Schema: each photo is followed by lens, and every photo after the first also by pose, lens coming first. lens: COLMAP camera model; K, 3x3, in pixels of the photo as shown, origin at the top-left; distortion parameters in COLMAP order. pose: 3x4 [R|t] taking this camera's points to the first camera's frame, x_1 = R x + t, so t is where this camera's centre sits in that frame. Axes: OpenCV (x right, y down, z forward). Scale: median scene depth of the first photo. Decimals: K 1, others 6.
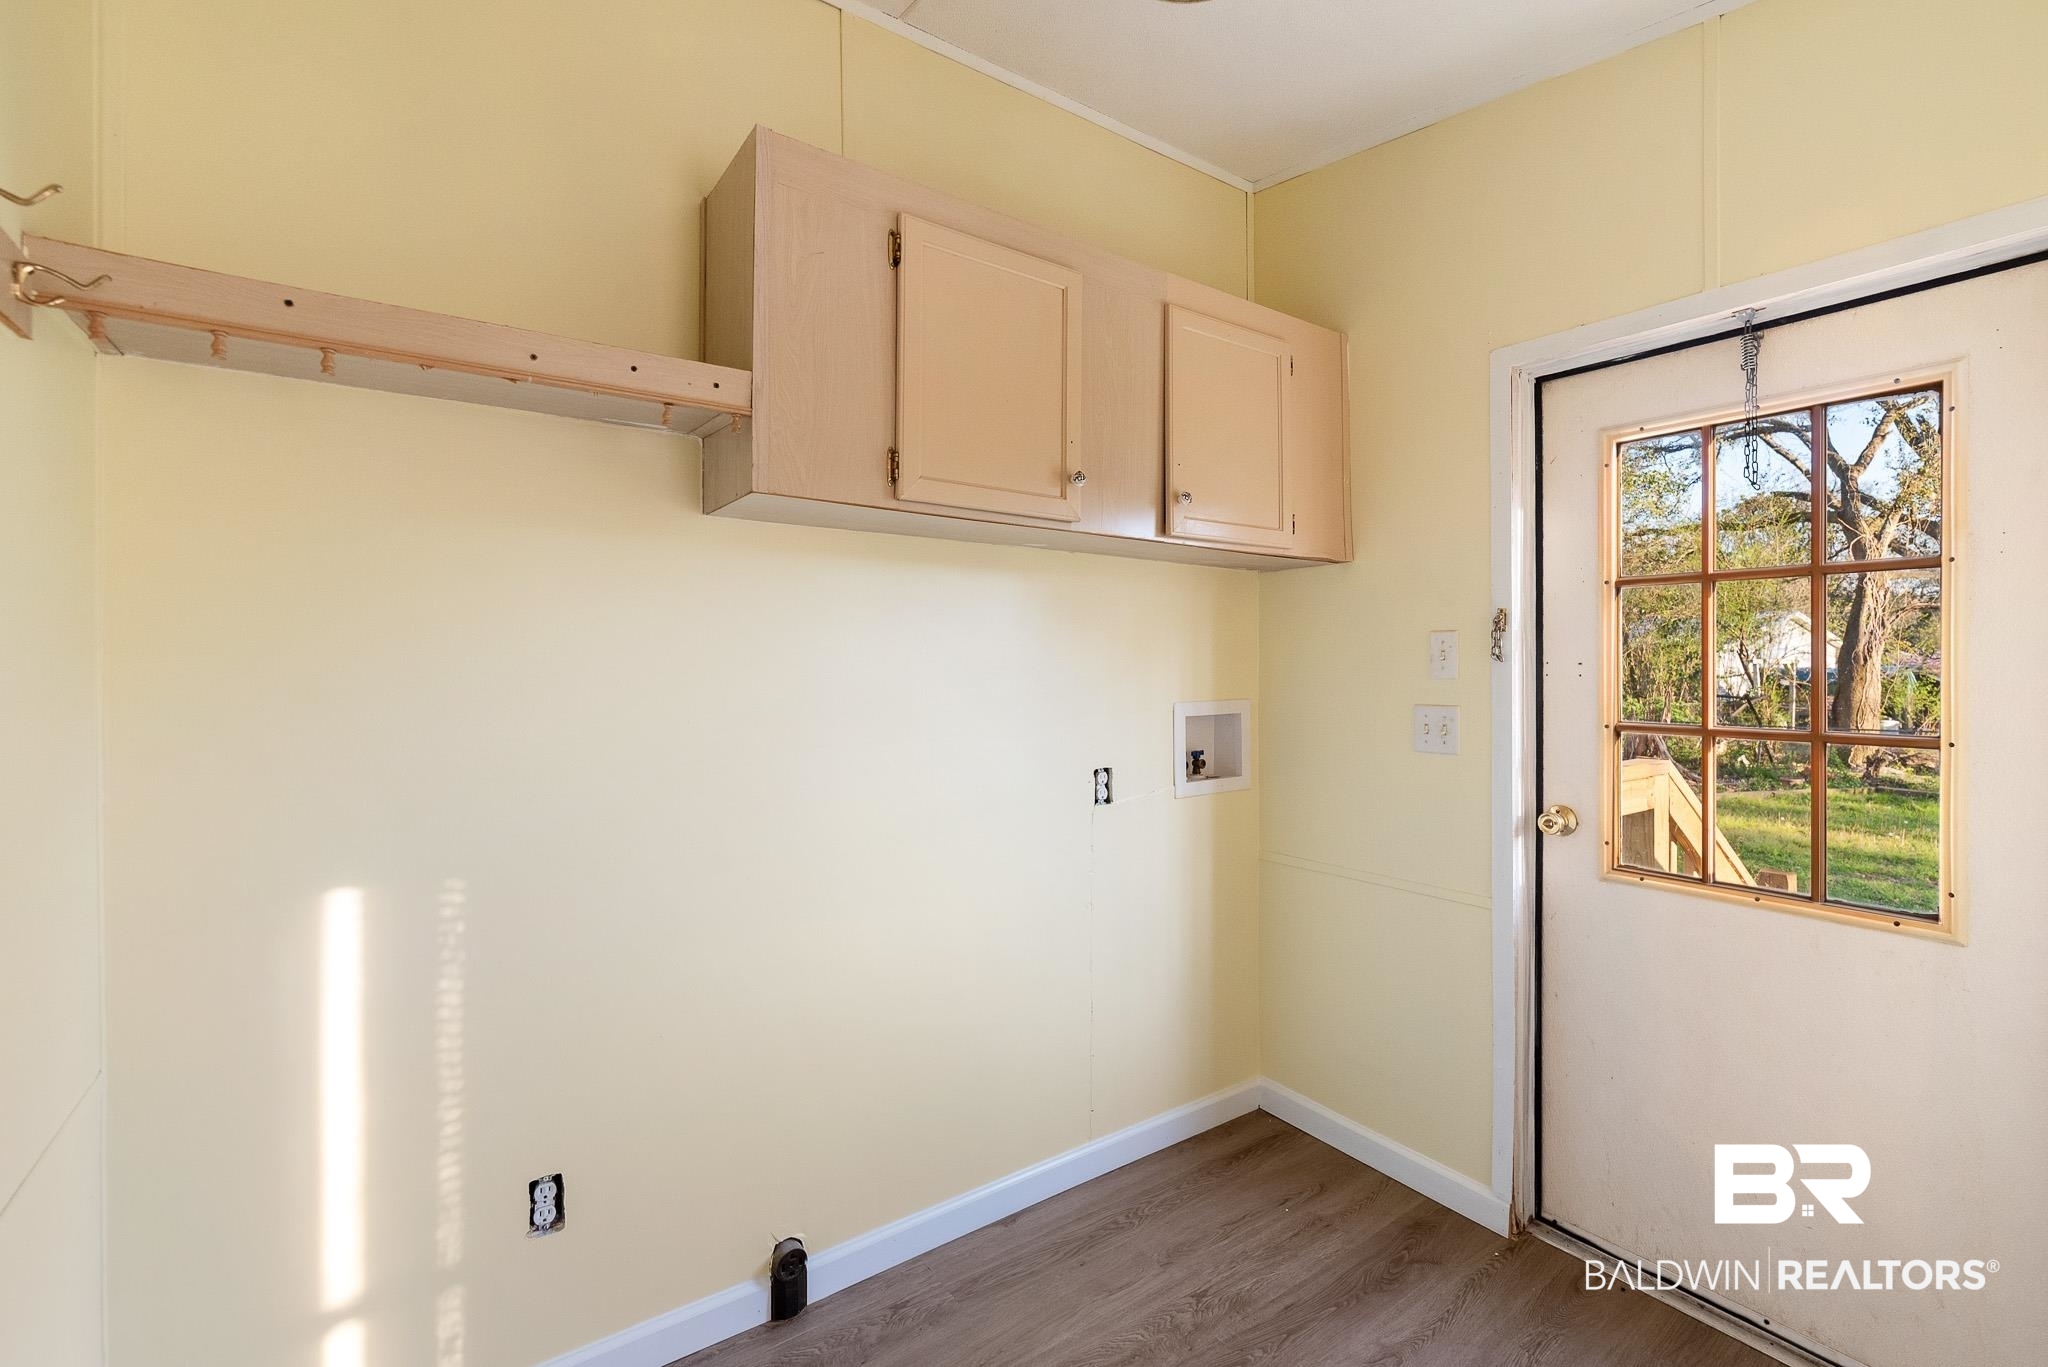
lens RADIAL K [[896.9, 0, 1028.2], [0, 896.9, 671.1], [0, 0, 1]] dist [0.001968, -0.000732]
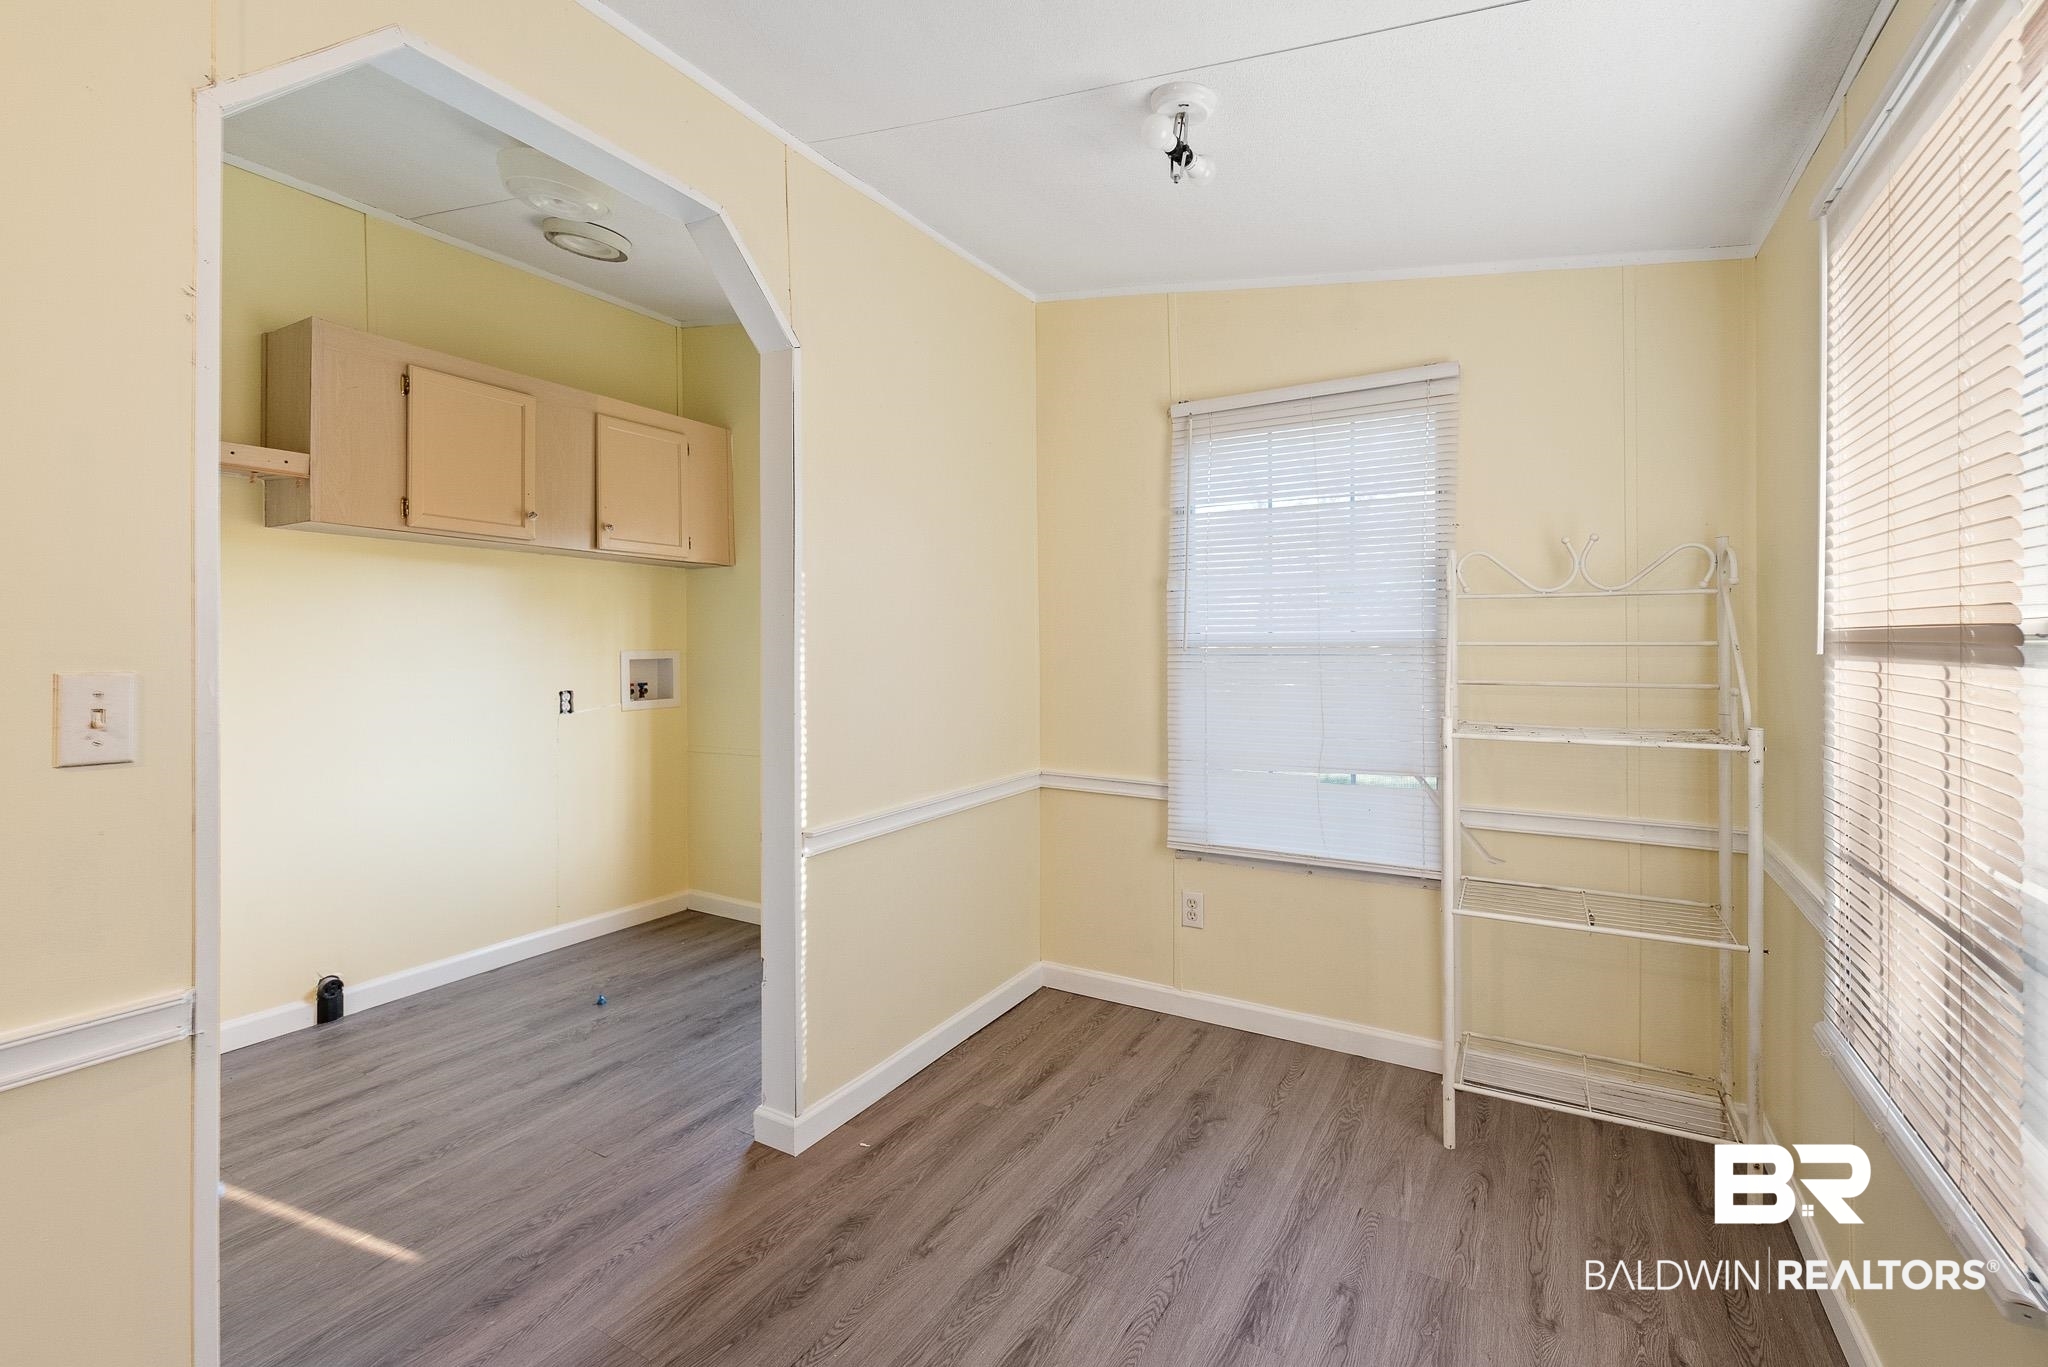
lens RADIAL K [[896.9, 0, 1023.5], [0, 896.9, 649.6], [0, 0, 1]] dist [0.001968, -0.000732]
pose [[0.901977, -0.004073, 0.431766, 0.159456], [0.005051, 0.999987, -0.001119, 0.051973], [-0.431755, 0.003191, 0.901985, -0.970864]]
